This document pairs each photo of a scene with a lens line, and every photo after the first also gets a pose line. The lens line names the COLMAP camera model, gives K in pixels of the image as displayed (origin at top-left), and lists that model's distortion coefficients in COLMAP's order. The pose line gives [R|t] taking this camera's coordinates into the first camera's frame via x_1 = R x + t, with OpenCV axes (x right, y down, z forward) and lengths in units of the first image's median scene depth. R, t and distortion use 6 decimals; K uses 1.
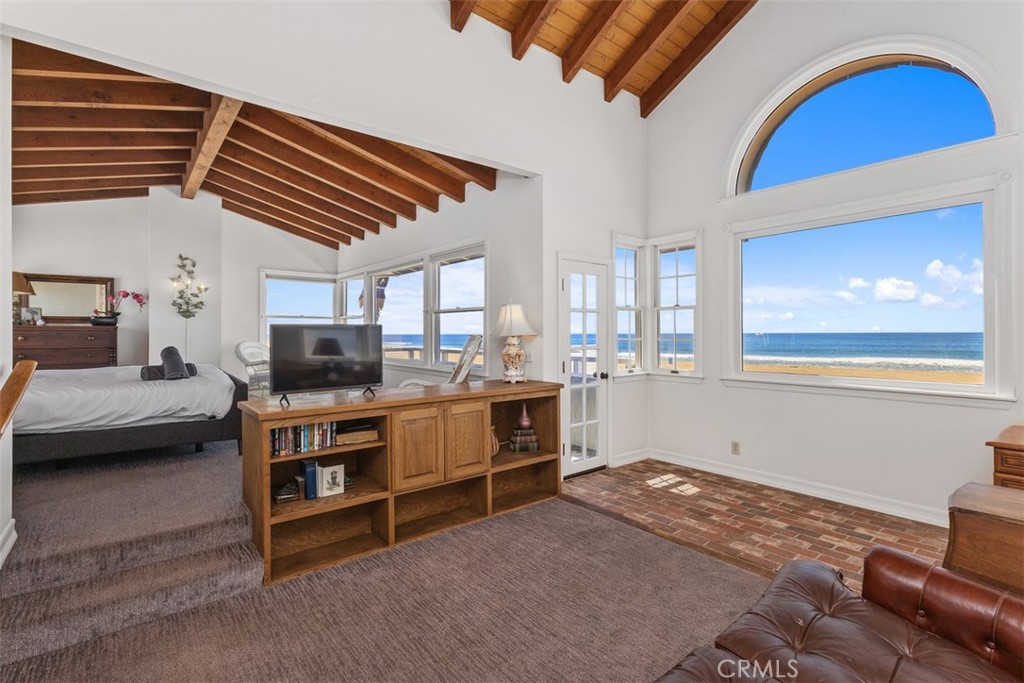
lens RADIAL K [[470.7, 0, 507.8], [0, 470.7, 336.3], [0, 0, 1]] dist [-0.003716, 0.002028]
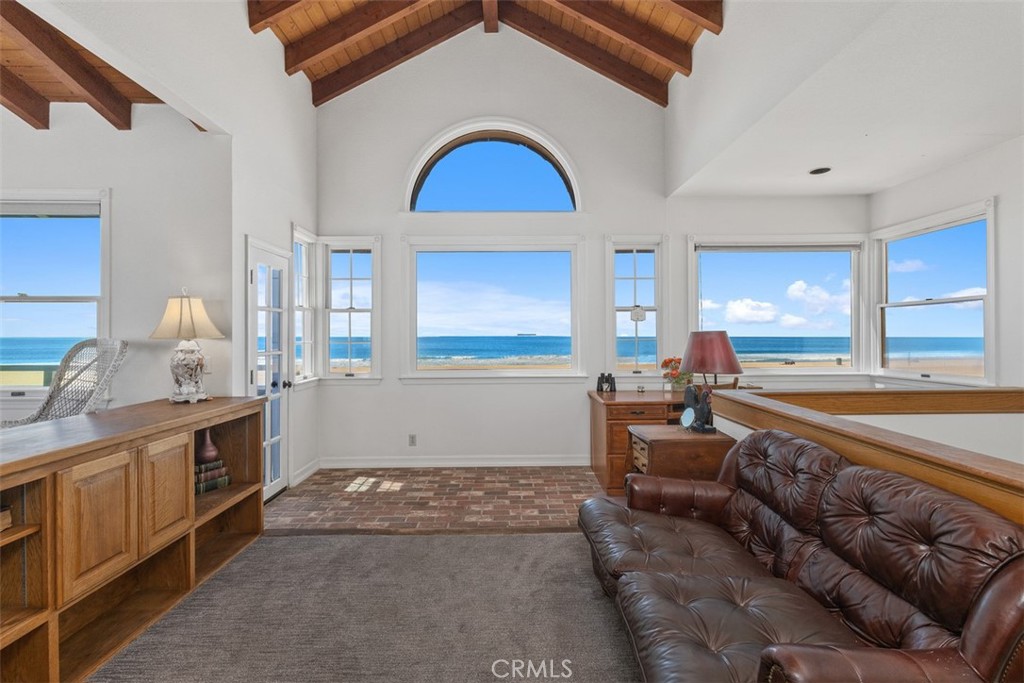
lens RADIAL K [[470.7, 0, 510.9], [0, 470.7, 337.9], [0, 0, 1]] dist [-0.003716, 0.002028]
pose [[0.620292, -0.003370, 0.784364, -0.264700], [0.007913, 0.999967, -0.001961, 0.002222], [-0.784331, 0.007423, 0.620298, 0.147857]]
